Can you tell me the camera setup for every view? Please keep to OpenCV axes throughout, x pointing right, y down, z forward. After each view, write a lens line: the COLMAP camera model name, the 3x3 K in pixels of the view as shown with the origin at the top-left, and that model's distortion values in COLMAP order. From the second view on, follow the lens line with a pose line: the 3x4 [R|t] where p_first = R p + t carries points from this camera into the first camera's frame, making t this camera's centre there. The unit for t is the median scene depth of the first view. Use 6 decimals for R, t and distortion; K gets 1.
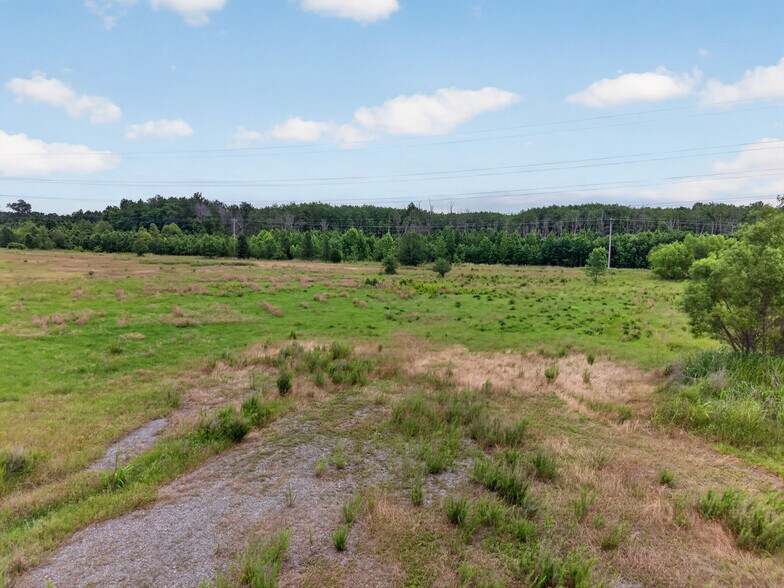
lens RADIAL K [[523.9, 0, 392.0], [0, 523.9, 294.0], [0, 0, 1]] dist [0.132205, -0.173912]
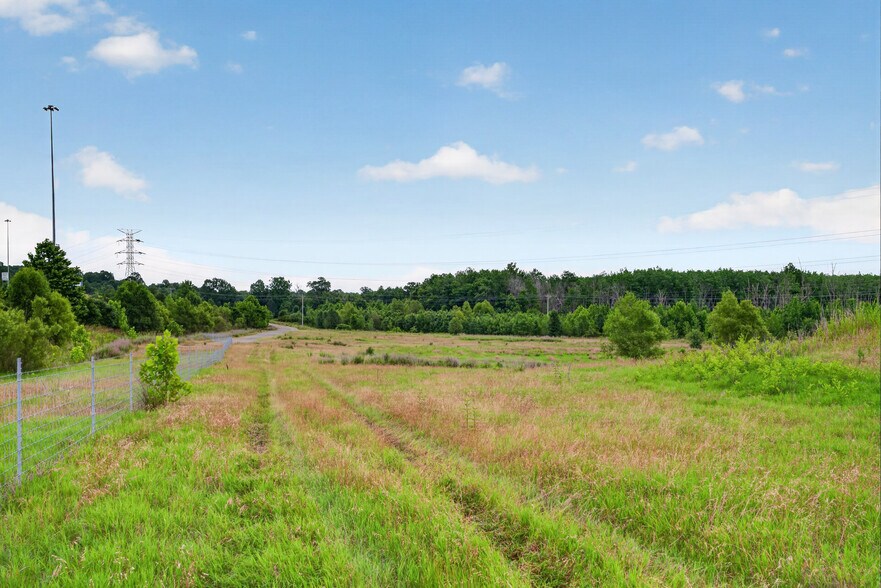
lens RADIAL K [[876.4, 0, 440.5], [0, 876.4, 294.0], [0, 0, 1]] dist [0.072824, 0.001243]
pose [[0.909533, -0.025840, -0.414827, 0.133043], [-0.028568, 0.991819, -0.124417, 0.041823], [0.414648, 0.125012, 0.901354, -0.362605]]
